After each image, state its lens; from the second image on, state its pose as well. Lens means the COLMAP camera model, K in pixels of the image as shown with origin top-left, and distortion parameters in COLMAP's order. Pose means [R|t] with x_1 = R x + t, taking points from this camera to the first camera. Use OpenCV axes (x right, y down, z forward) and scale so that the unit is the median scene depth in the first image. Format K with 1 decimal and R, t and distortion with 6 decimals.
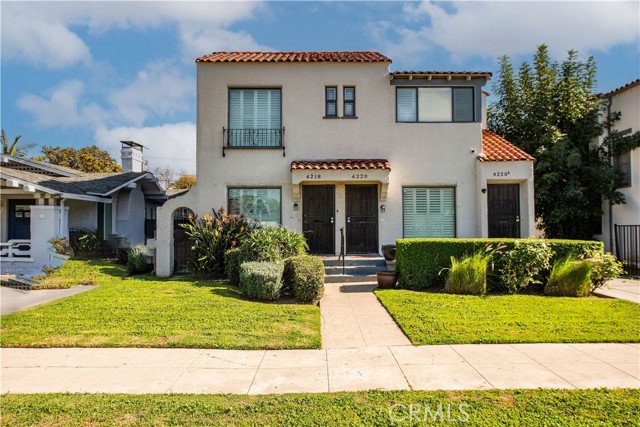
lens RADIAL K [[447.2, 0, 323.3], [0, 447.2, 211.7], [0, 0, 1]] dist [0.004583, 0.005001]
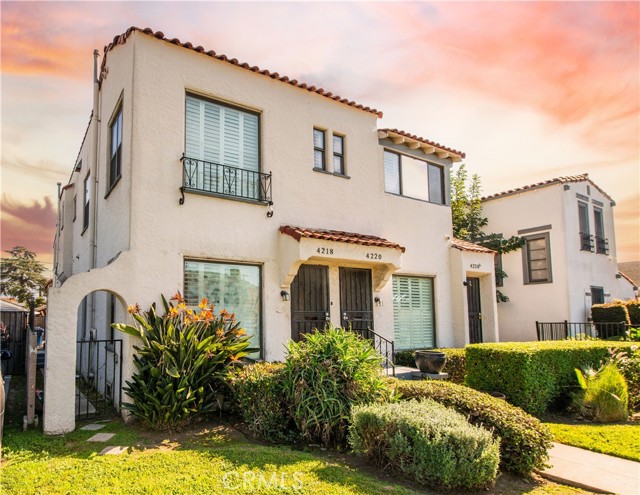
lens RADIAL K [[401.1, 0, 232.8], [0, 401.1, 282.8], [0, 0, 1]] dist [-0.019811, 0.000722]
pose [[0.874083, 0.045299, 0.483659, -0.404346], [-0.022065, 0.998317, -0.053626, 0.003058], [-0.485275, 0.036201, 0.873612, 0.521626]]
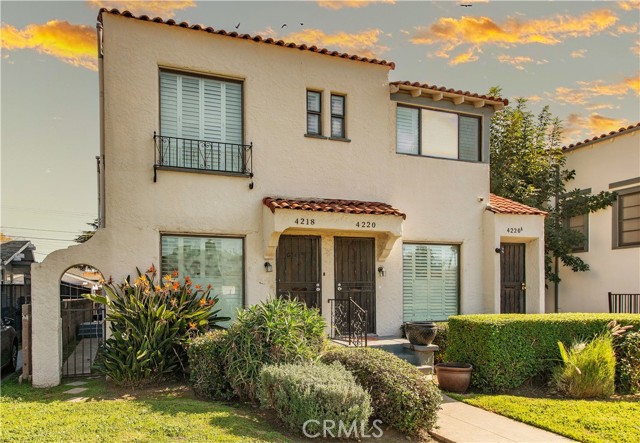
lens RADIAL K [[451.1, 0, 268.9], [0, 451.1, 293.7], [0, 0, 1]] dist [0.010152, -0.008369]
pose [[0.943988, -0.002673, 0.329970, -0.276432], [-0.011194, 0.999132, 0.040119, 0.001566], [-0.329791, -0.041565, 0.943139, 0.366269]]
